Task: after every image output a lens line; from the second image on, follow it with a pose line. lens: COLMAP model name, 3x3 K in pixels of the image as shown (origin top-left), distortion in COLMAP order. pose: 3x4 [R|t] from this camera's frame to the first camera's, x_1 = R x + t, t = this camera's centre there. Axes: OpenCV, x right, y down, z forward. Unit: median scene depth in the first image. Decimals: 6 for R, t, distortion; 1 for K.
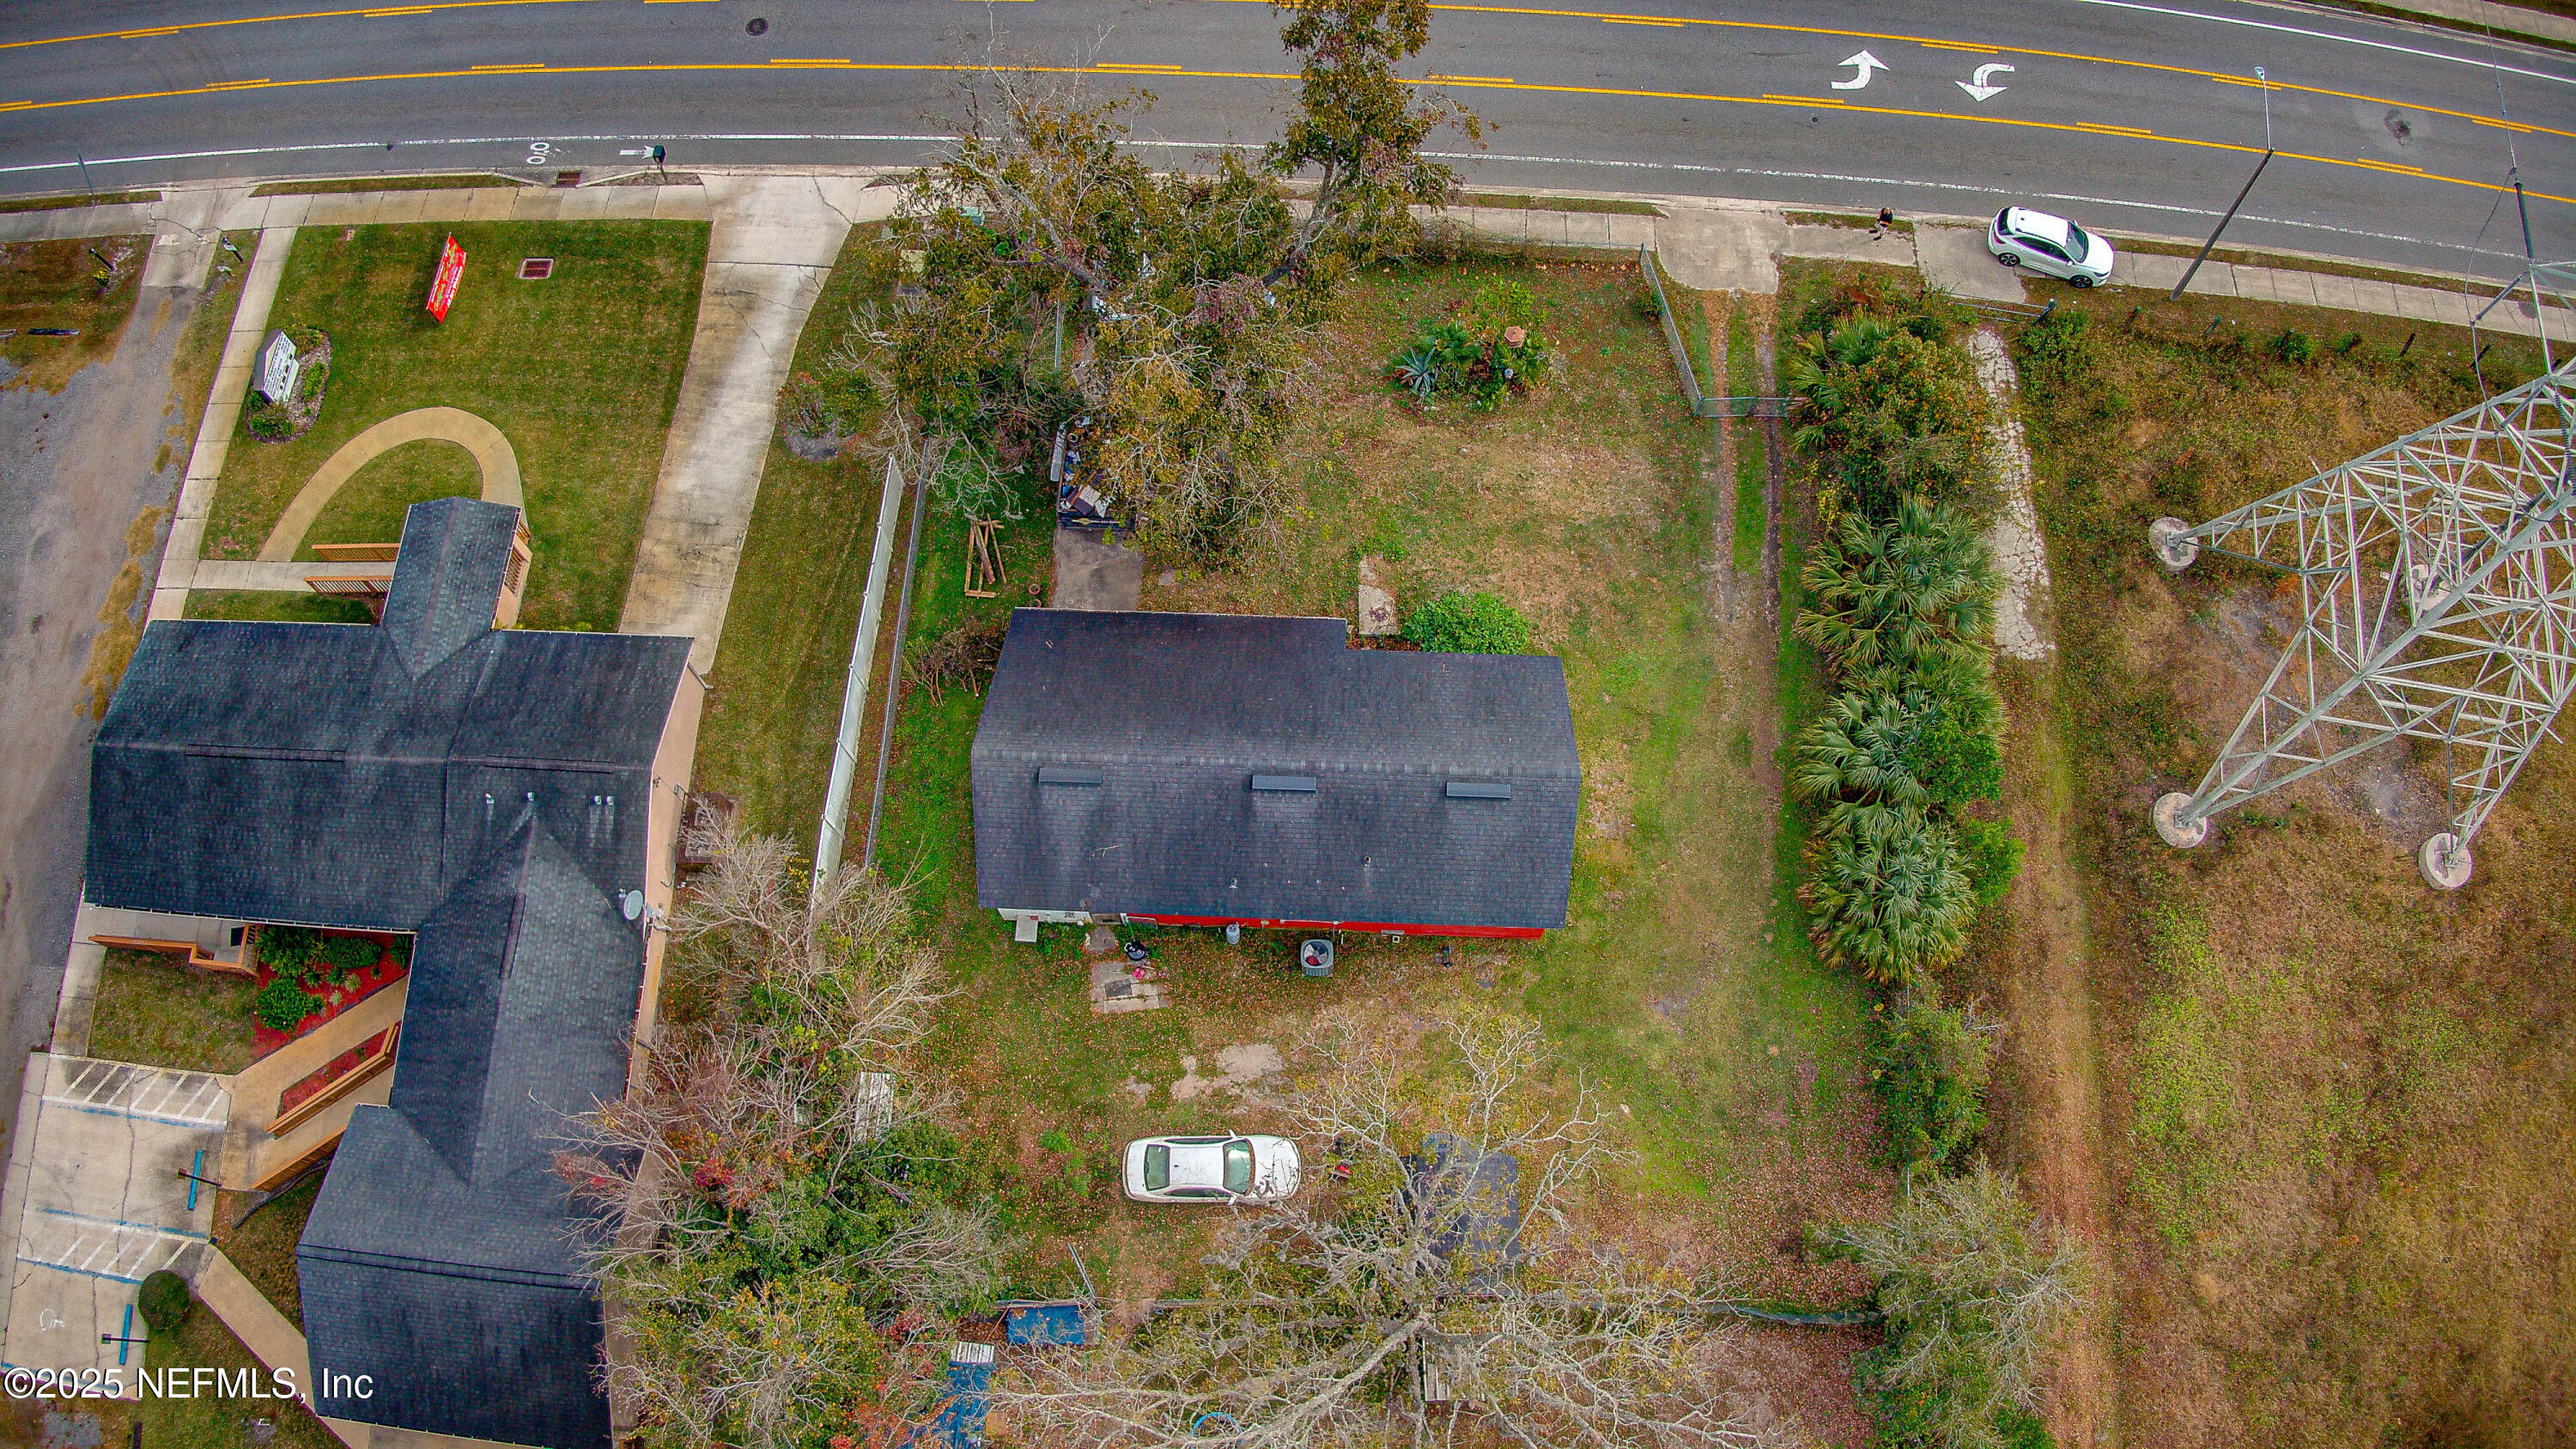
lens RADIAL K [[1779.0, 0, 1286.5], [0, 1779.0, 774.6], [0, 0, 1]] dist [-0.103756, -0.118399]
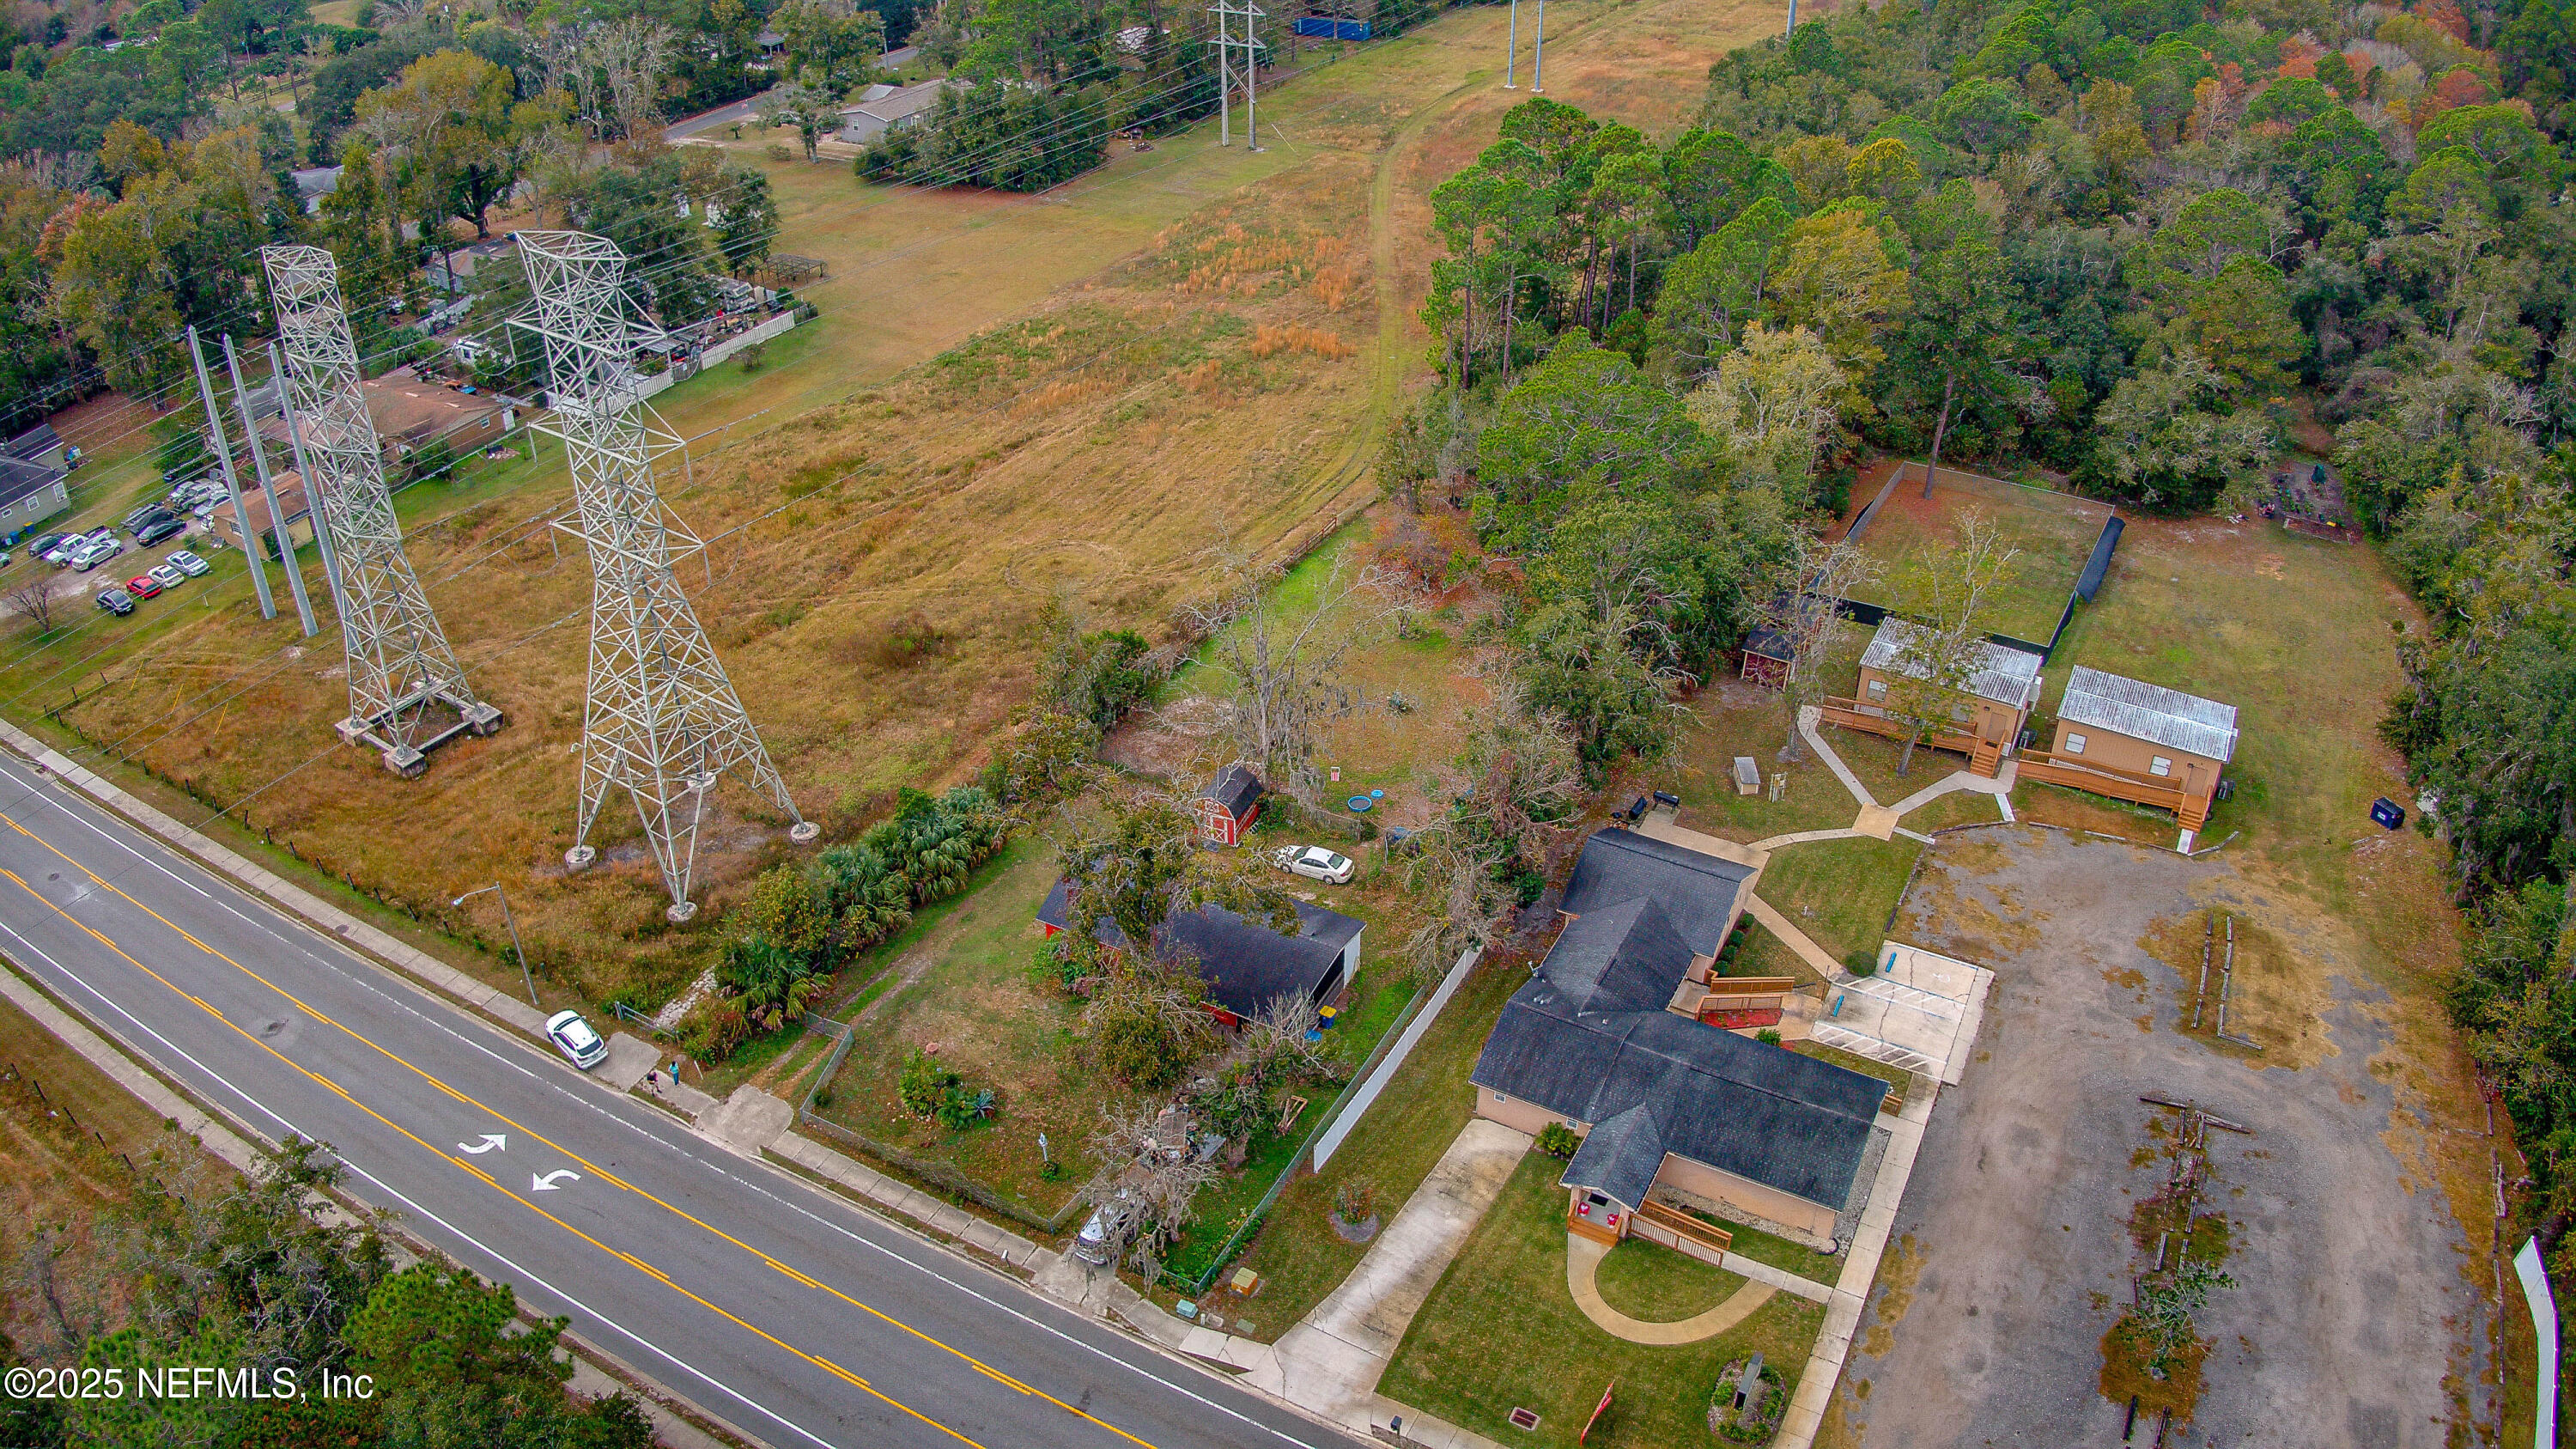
lens RADIAL K [[1851.5, 0, 1288.0], [0, 1851.5, 724.5], [0, 0, 1]] dist [-0.156596, -0.050233]
pose [[-0.900383, -0.229346, 0.369745, -0.716151], [0.411358, -0.171834, 0.895130, -1.571953], [-0.141760, 0.958057, 0.249060, 0.262665]]
